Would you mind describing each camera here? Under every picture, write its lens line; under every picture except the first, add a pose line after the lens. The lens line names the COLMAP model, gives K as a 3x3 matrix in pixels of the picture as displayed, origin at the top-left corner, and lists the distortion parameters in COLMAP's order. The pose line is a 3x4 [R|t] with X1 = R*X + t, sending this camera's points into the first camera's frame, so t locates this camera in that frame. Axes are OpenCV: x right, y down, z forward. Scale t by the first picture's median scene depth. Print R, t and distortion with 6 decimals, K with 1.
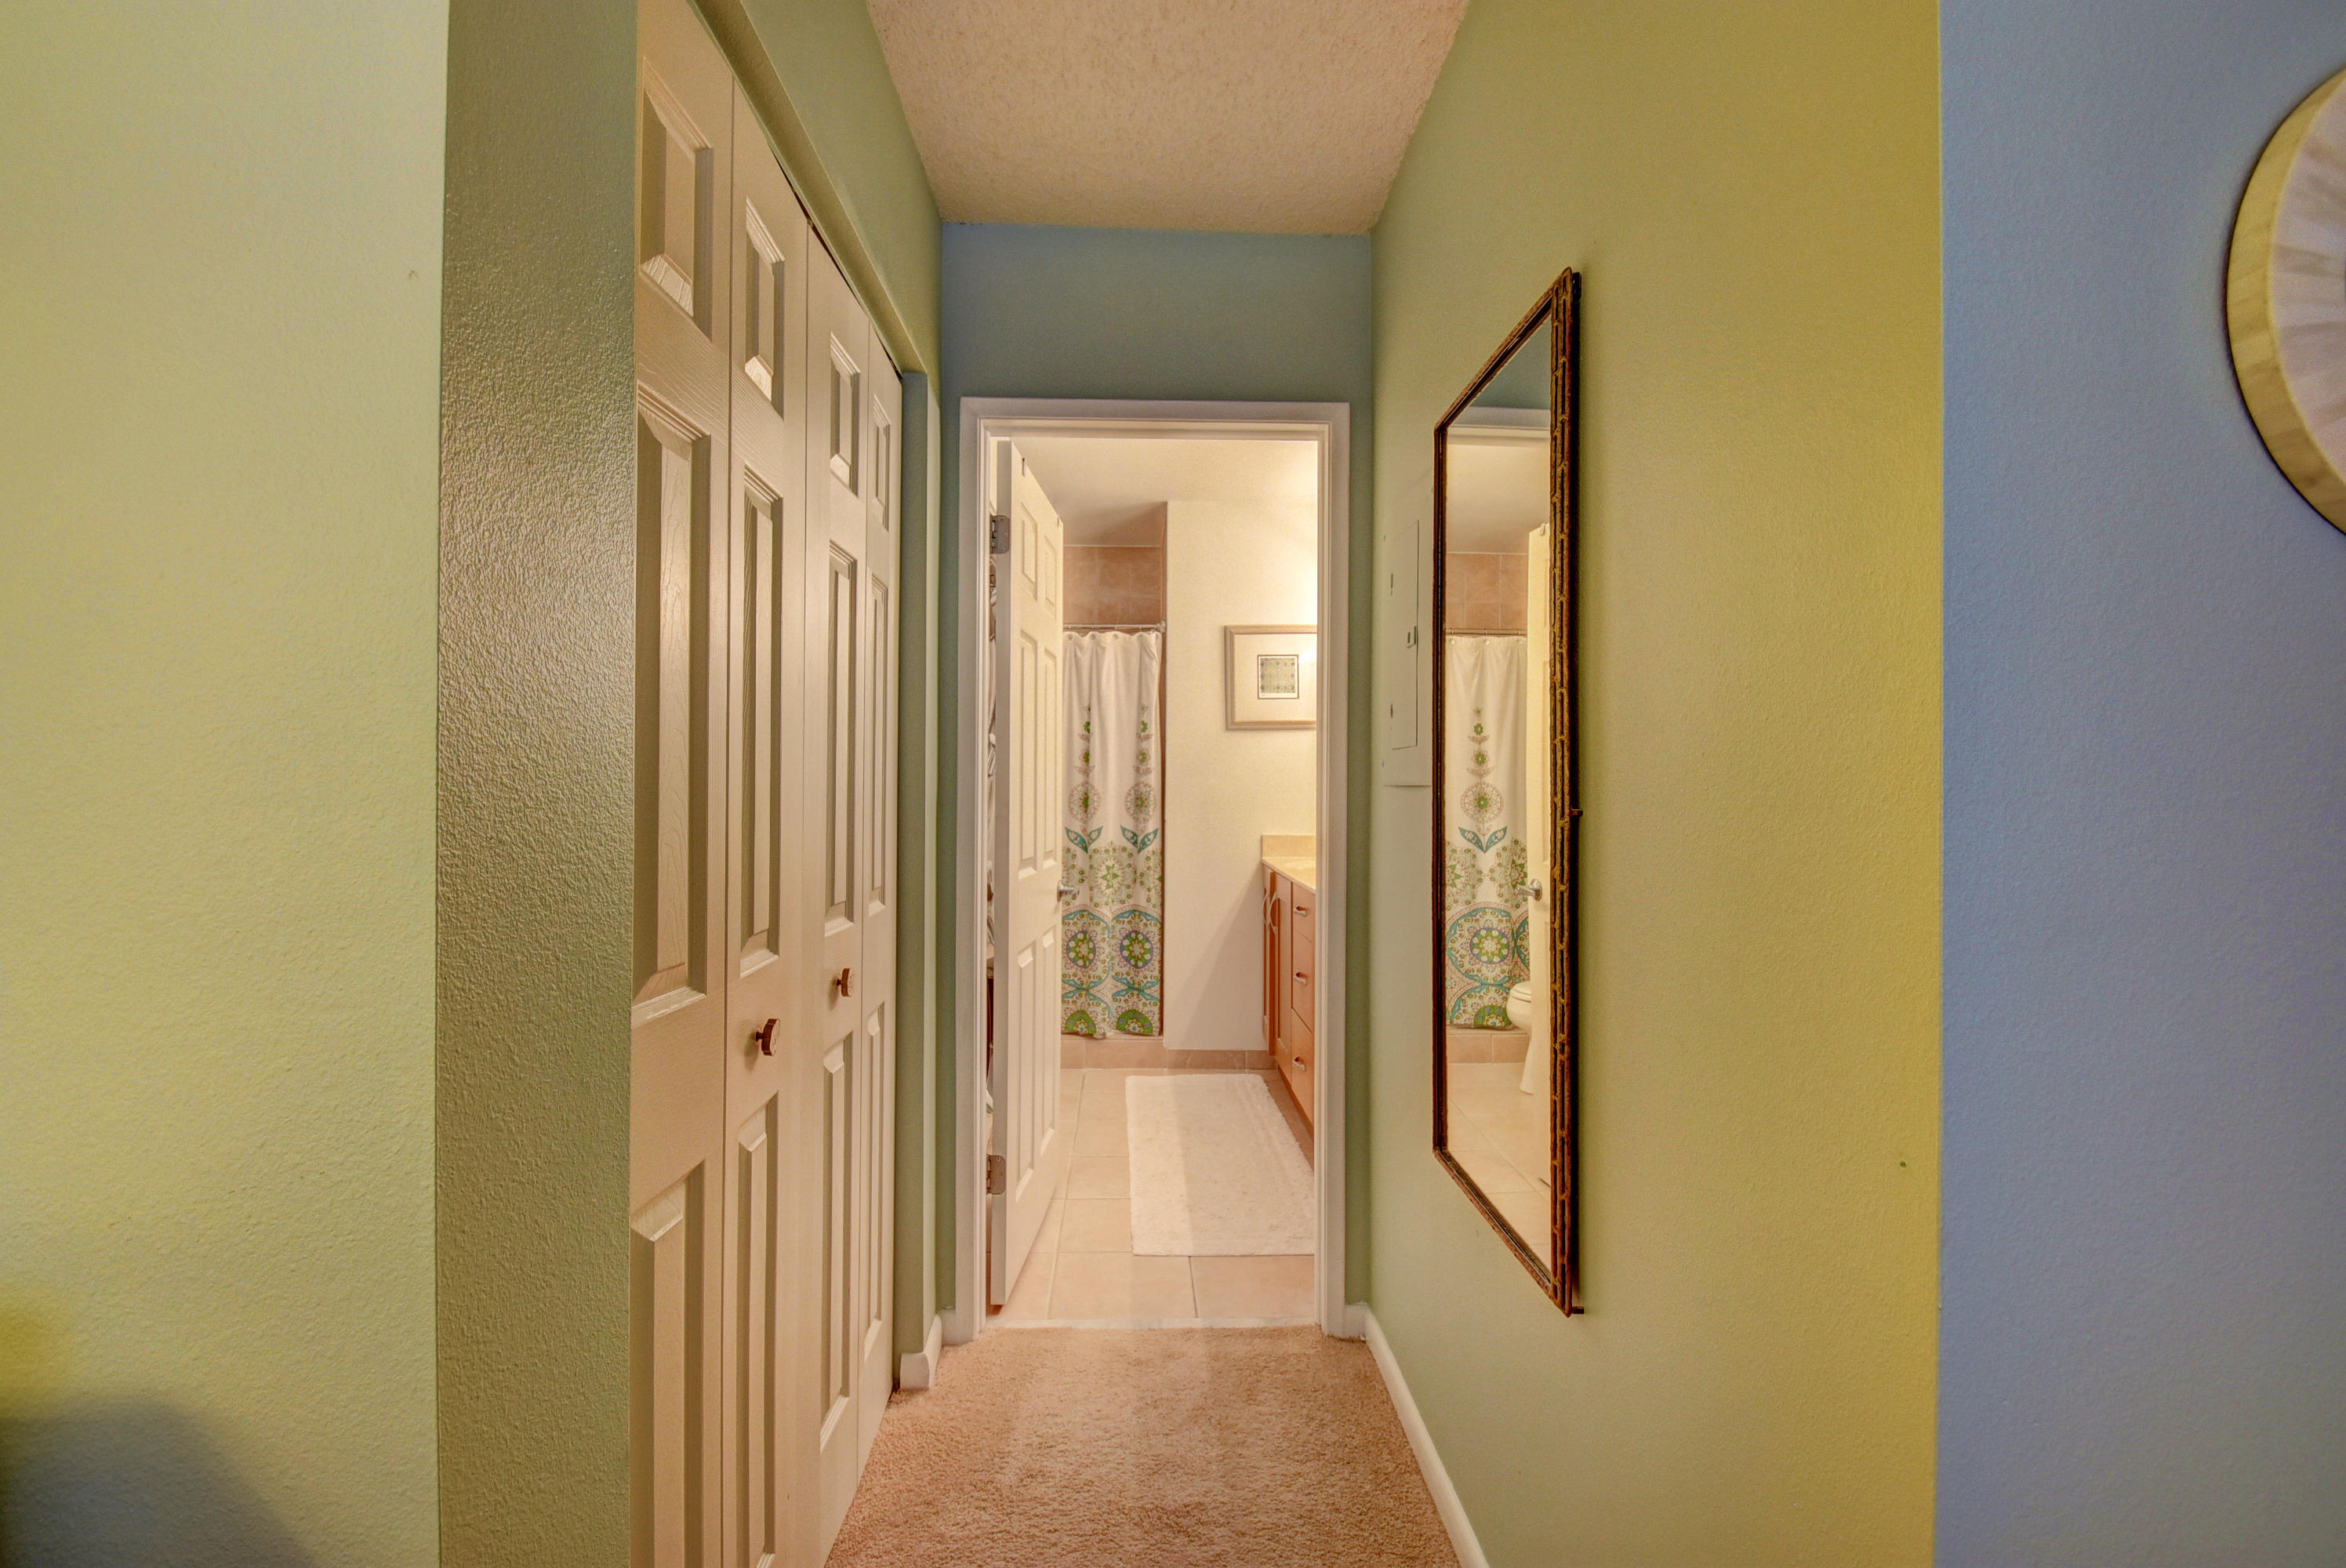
lens RADIAL K [[1027.7, 0, 1165.5], [0, 1027.7, 782.2], [0, 0, 1]] dist [0.007483, -0.013363]
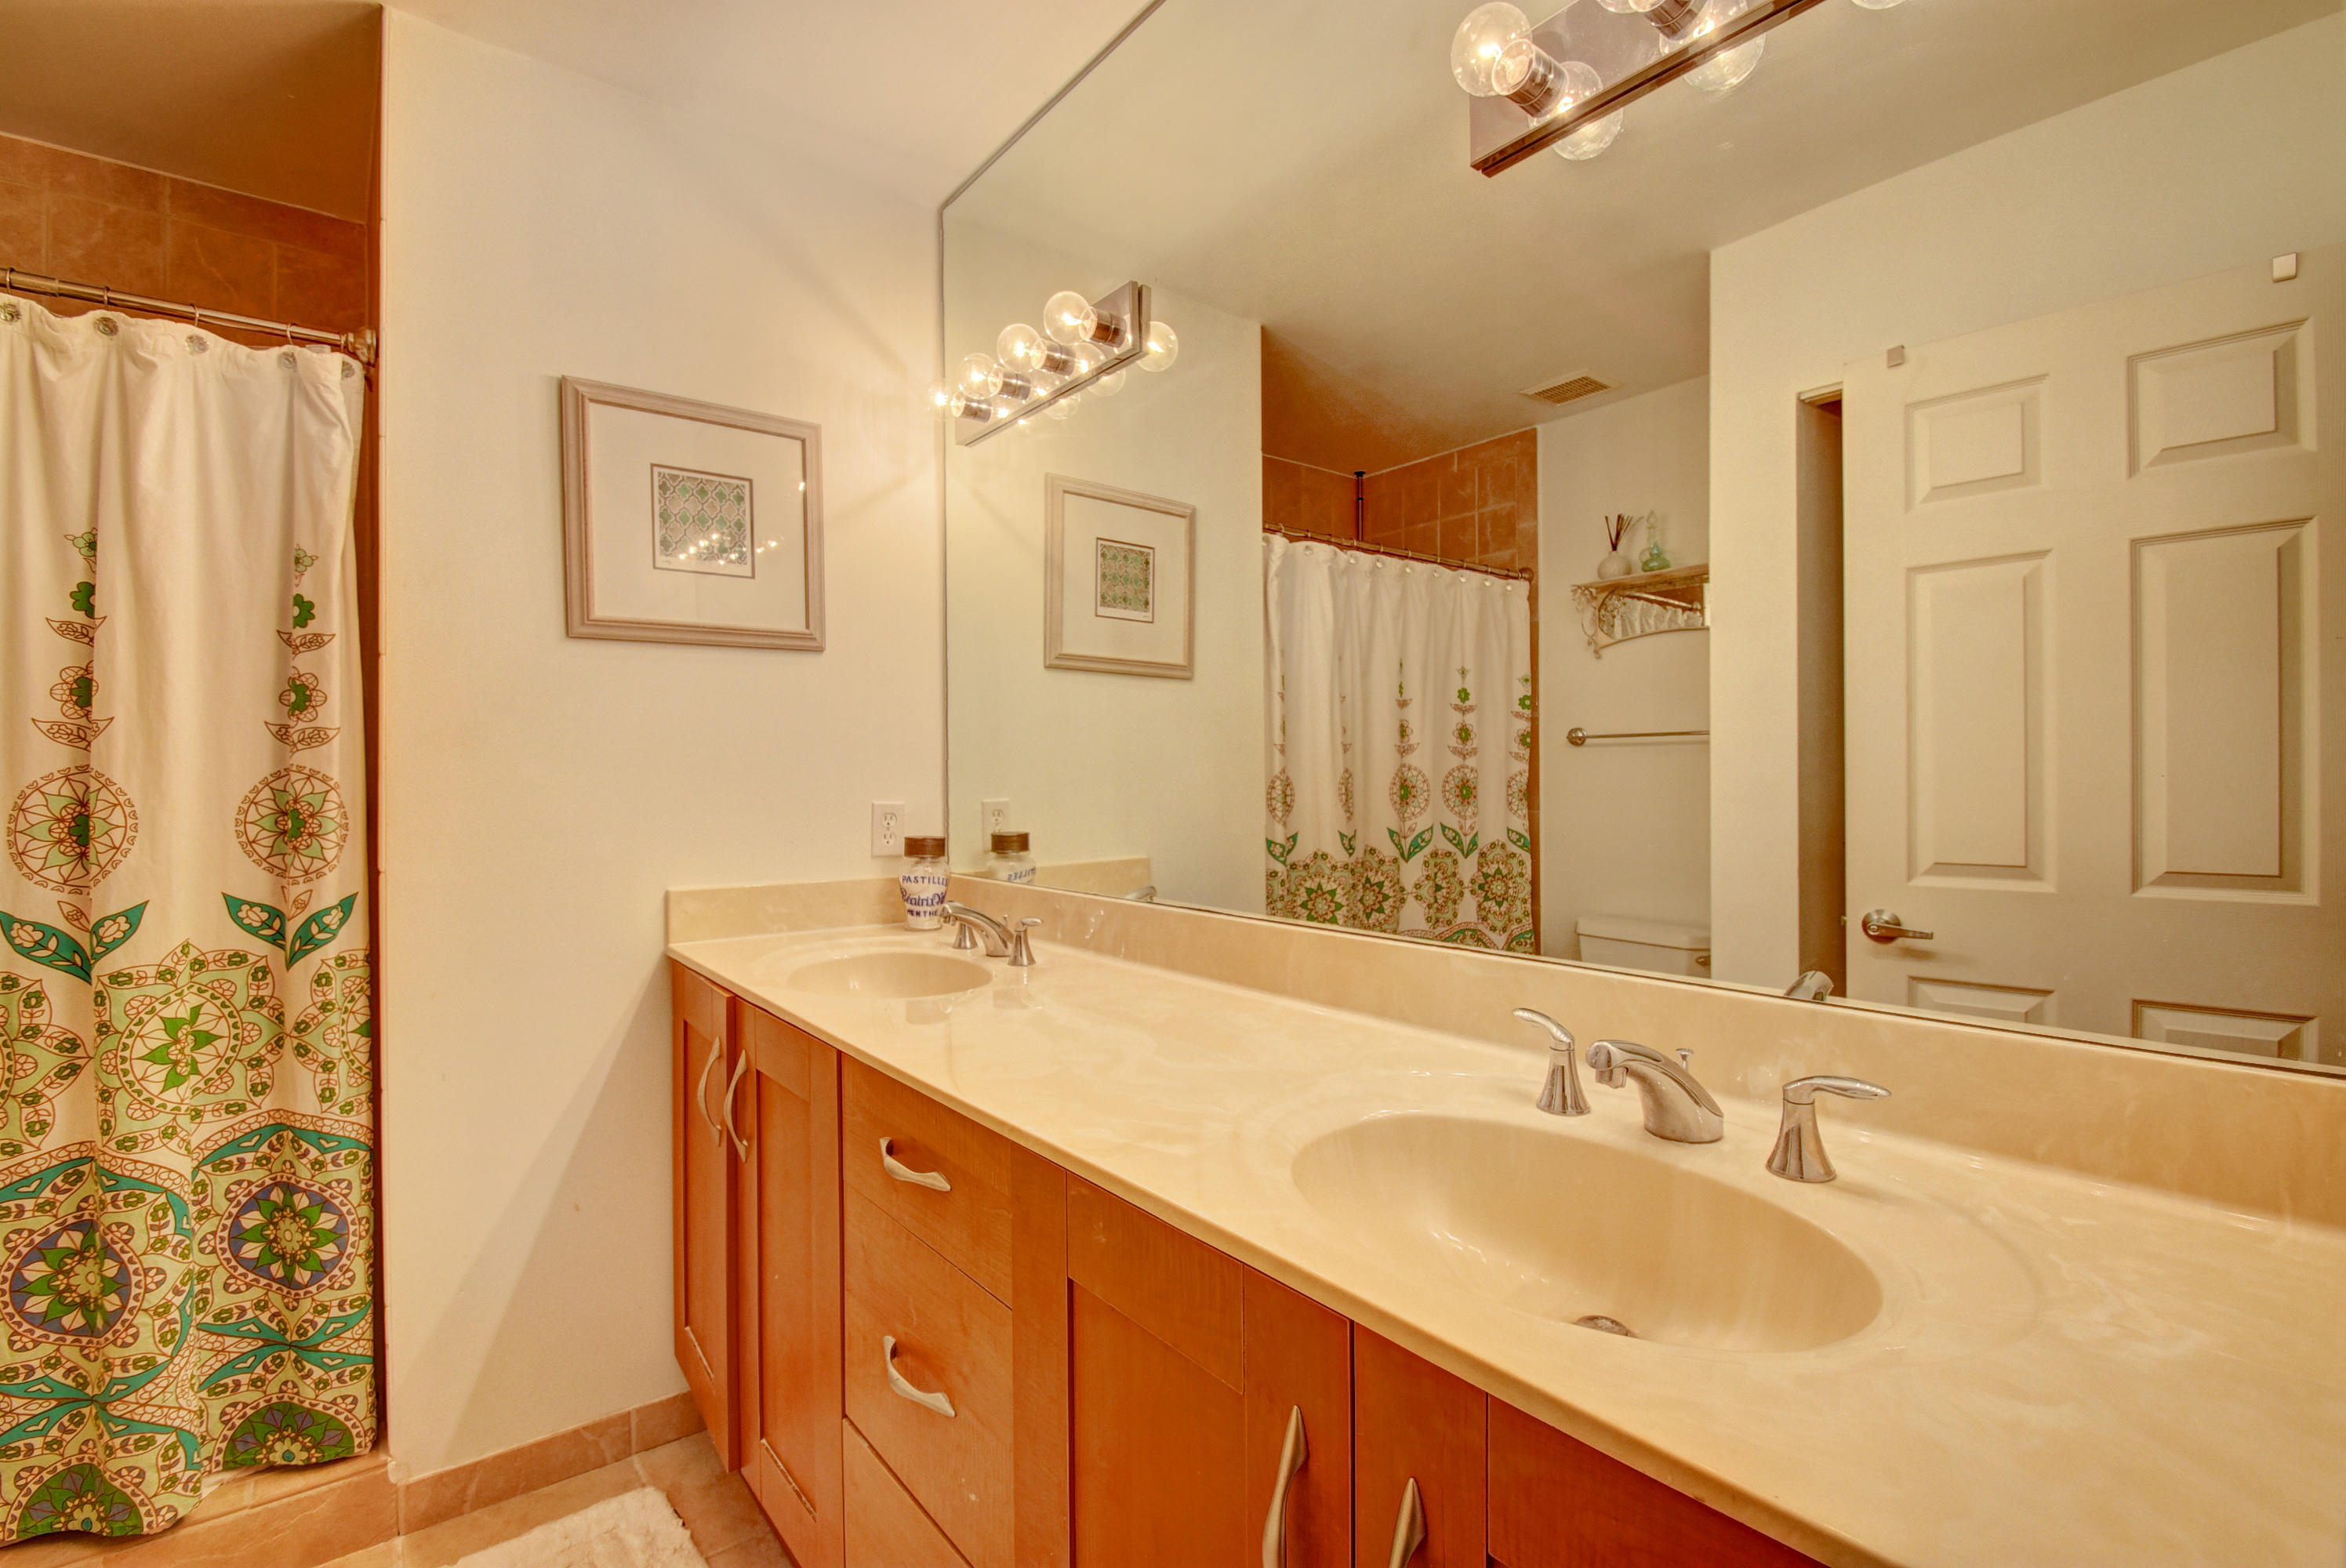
lens RADIAL K [[1027.7, 0, 1165.5], [0, 1027.7, 782.2], [0, 0, 1]] dist [0.007483, -0.013363]
pose [[0.798707, -0.012226, 0.601596, 0.003263], [0.007448, 0.999918, 0.010433, 0.003745], [-0.601675, -0.003852, 0.798732, 0.535757]]
